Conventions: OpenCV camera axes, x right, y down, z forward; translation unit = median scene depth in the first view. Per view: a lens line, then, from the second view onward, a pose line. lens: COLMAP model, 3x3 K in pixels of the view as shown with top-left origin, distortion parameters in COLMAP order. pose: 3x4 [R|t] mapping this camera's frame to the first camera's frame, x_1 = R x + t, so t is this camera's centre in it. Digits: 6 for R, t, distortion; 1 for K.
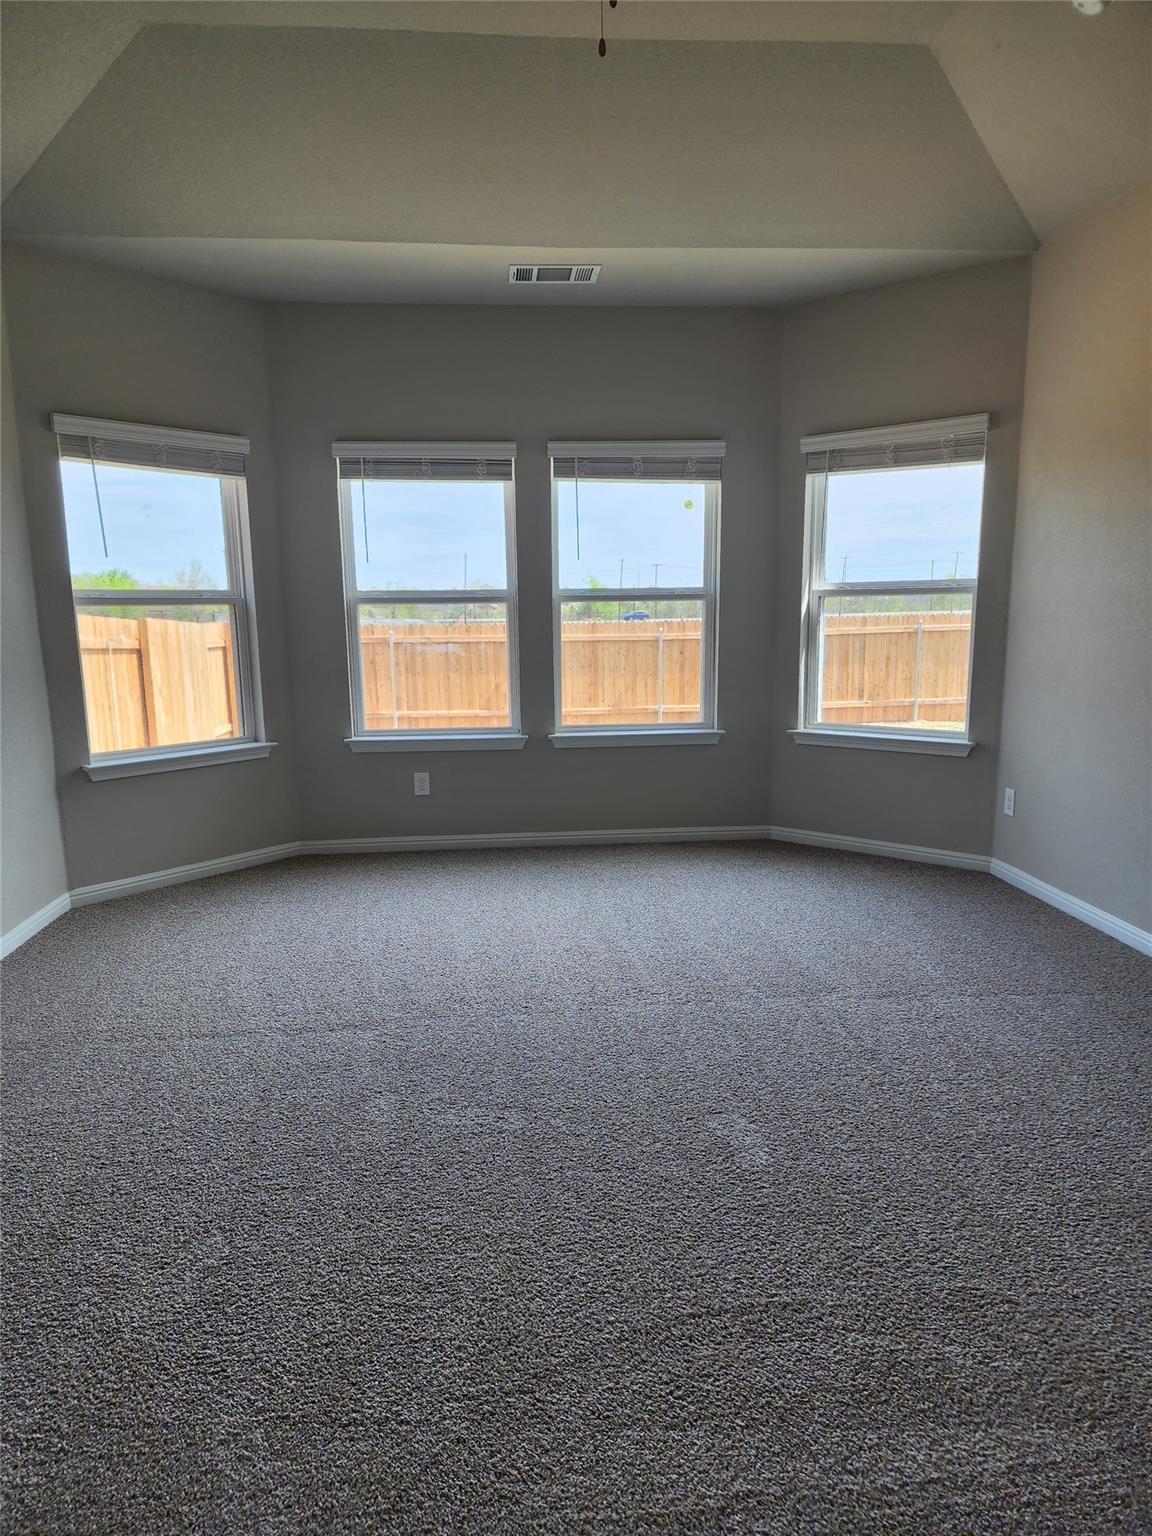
lens RADIAL K [[1036.5, 0, 605.3], [0, 1036.5, 797.0], [0, 0, 1]] dist [0.094119, -0.007036]
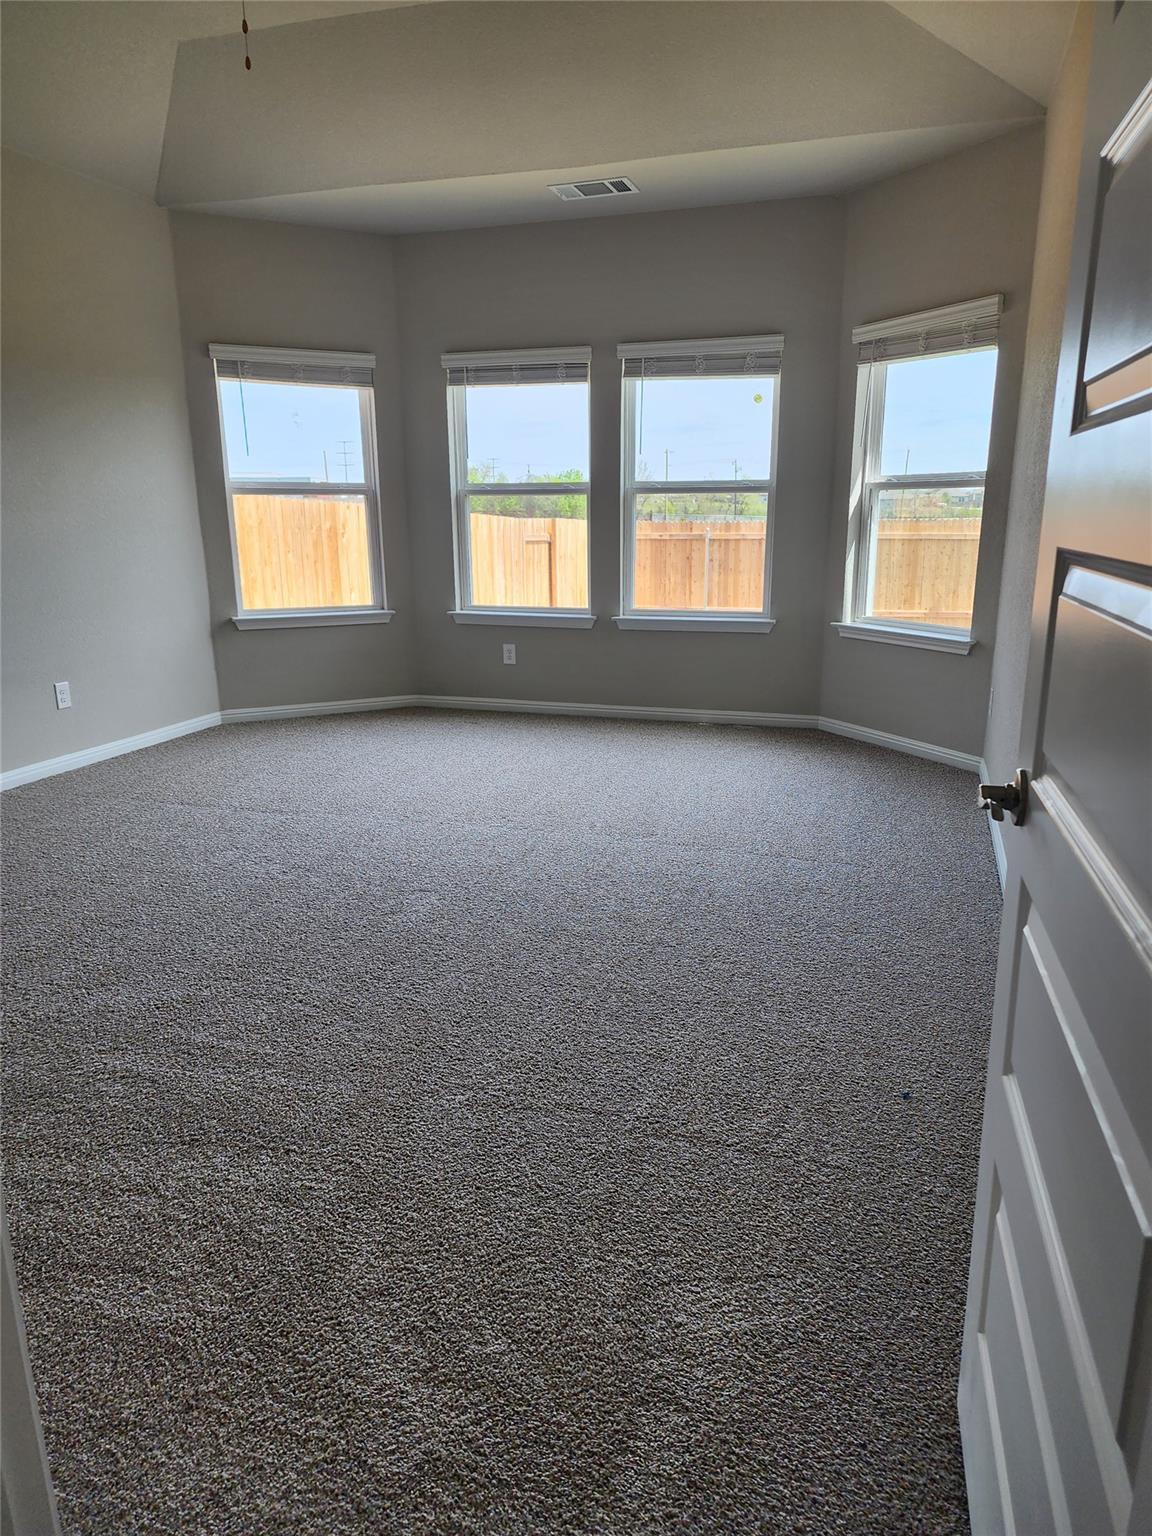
lens RADIAL K [[1036.5, 0, 583.8], [0, 1036.5, 772.4], [0, 0, 1]] dist [0.094119, -0.007036]
pose [[0.927075, 0.103651, -0.360262, 0.349505], [-0.078161, 0.993340, 0.084658, 0.014985], [0.366637, -0.050326, 0.929002, -0.056350]]
